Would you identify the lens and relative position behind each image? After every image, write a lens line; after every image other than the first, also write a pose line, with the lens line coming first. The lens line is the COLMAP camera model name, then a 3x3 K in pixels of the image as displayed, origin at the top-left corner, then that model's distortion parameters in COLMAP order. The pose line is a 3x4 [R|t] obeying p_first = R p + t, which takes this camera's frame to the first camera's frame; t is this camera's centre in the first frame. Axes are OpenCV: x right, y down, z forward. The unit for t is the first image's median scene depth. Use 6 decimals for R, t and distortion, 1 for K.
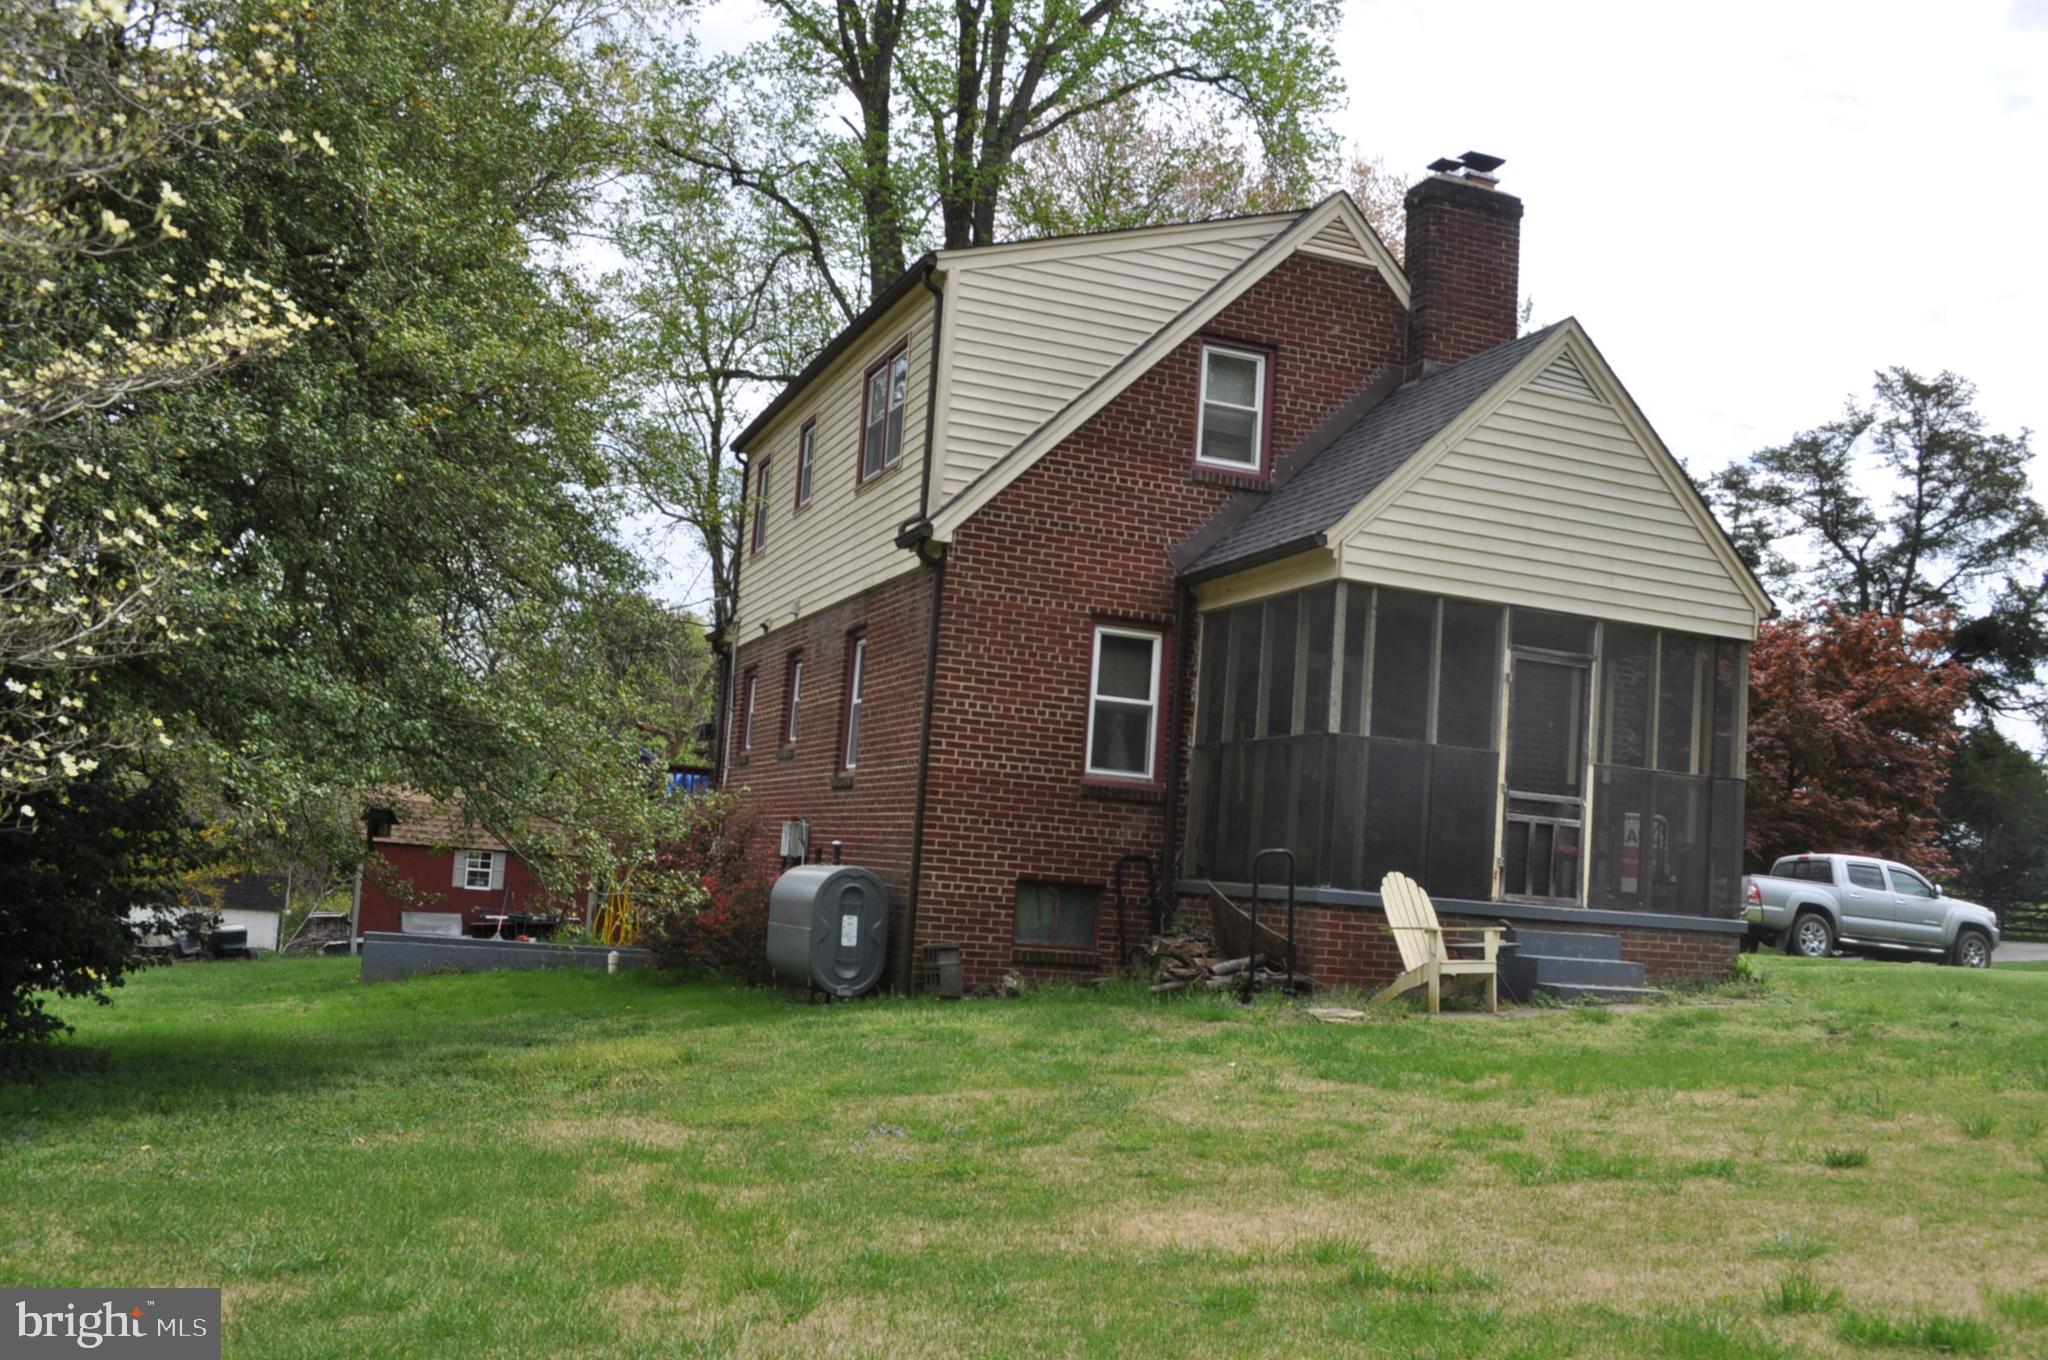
lens RADIAL K [[1828.6, 0, 1029.8], [0, 1828.6, 684.9], [0, 0, 1]] dist [-0.001716, -0.012619]
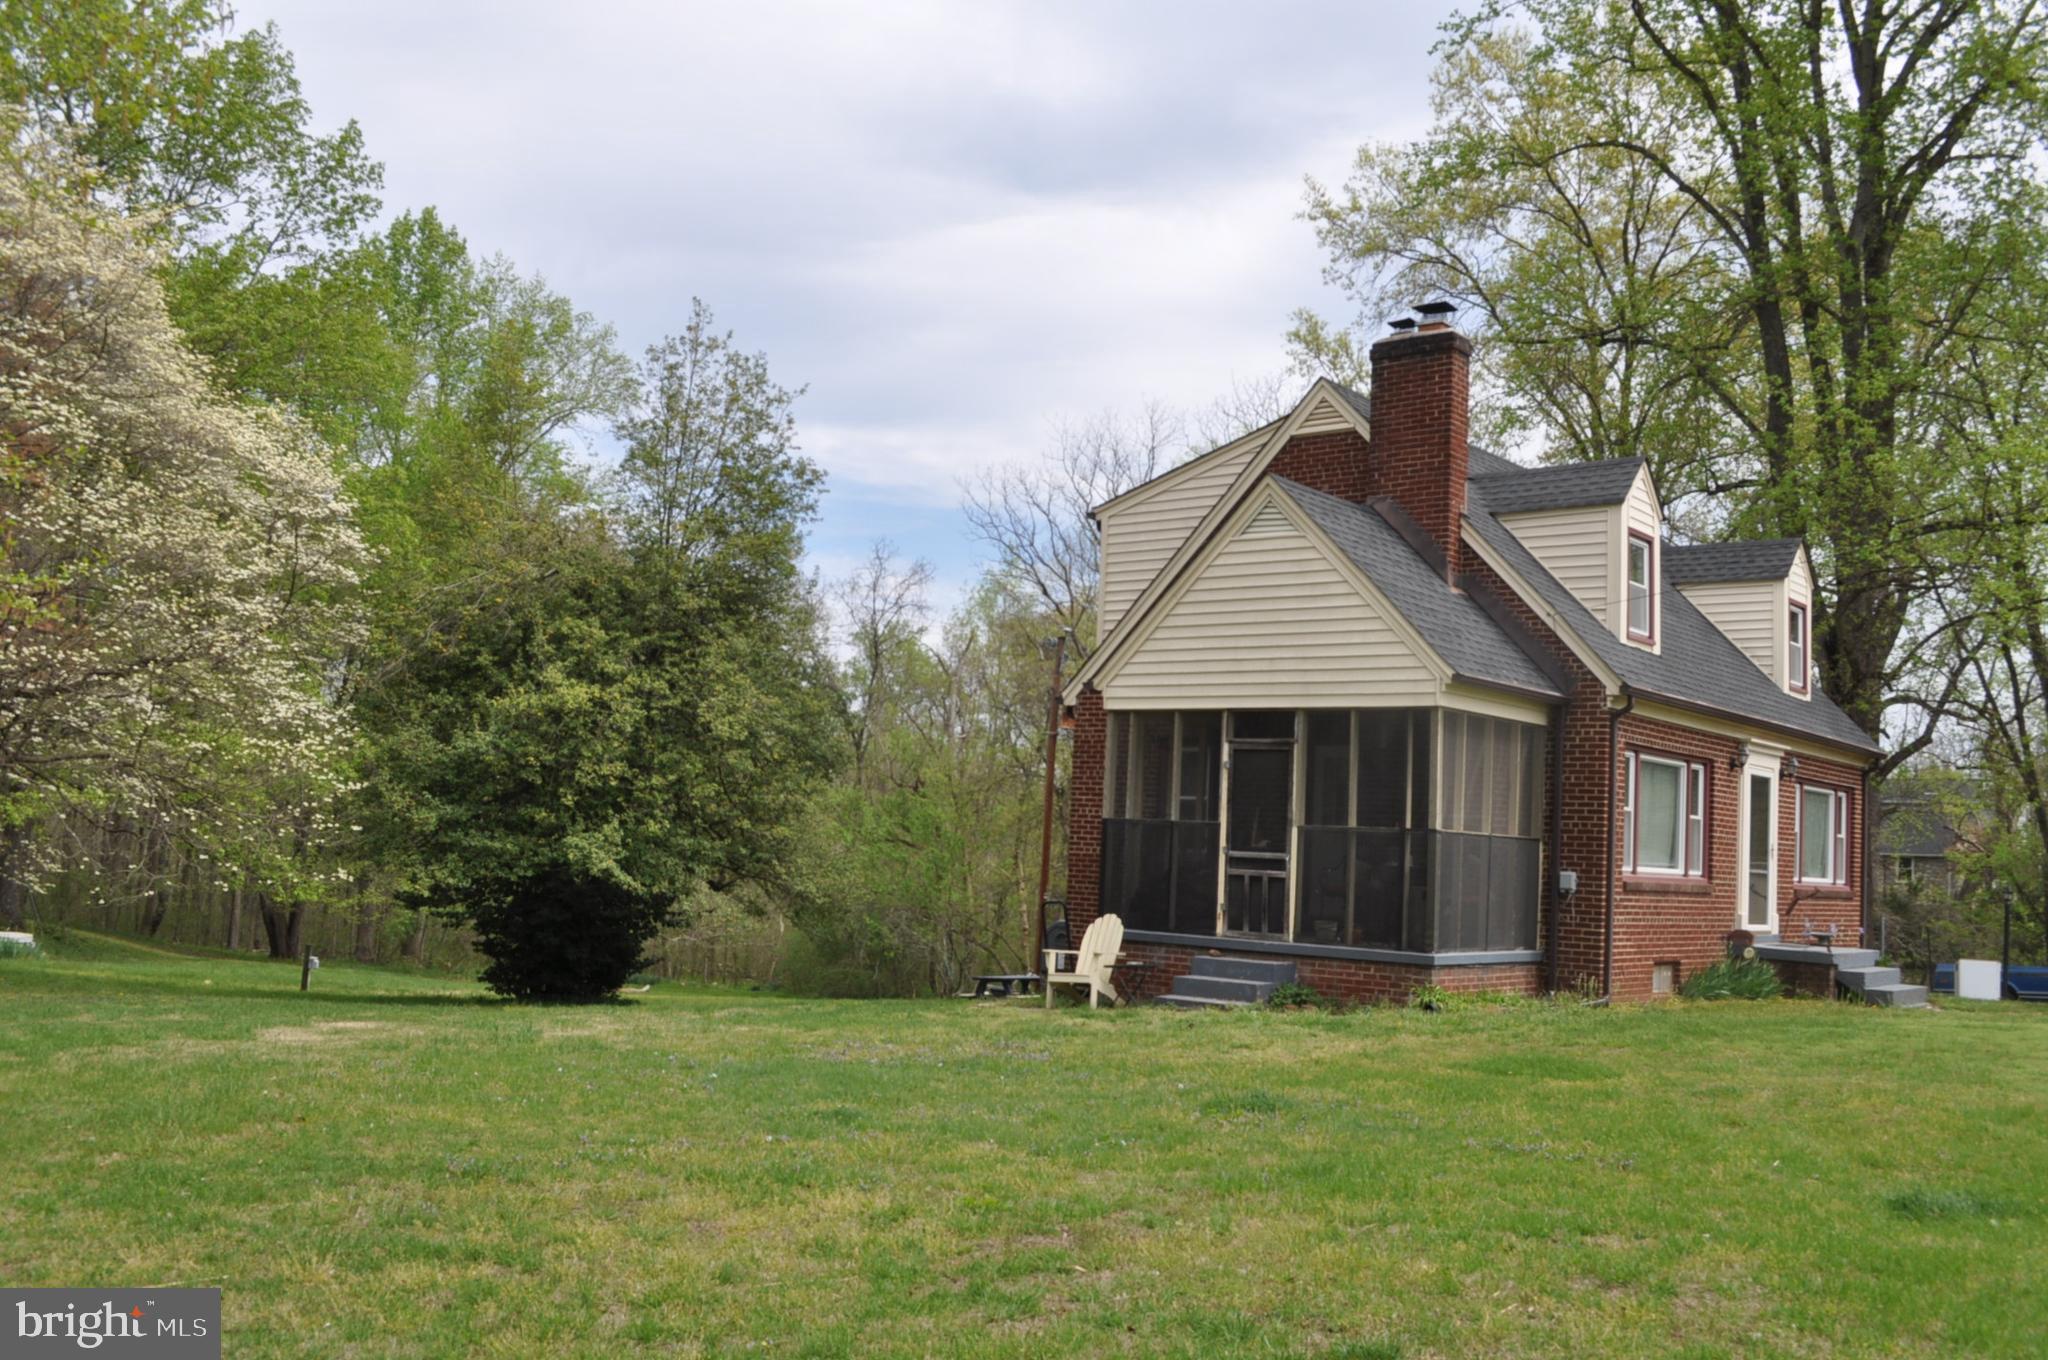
lens RADIAL K [[1828.6, 0, 1024.9], [0, 1828.6, 679.2], [0, 0, 1]] dist [-0.001716, -0.012619]
pose [[0.480461, -0.132313, -0.866977, 1.340480], [0.082628, 0.990986, -0.105448, 0.061611], [0.873115, -0.020973, 0.487063, 0.238172]]
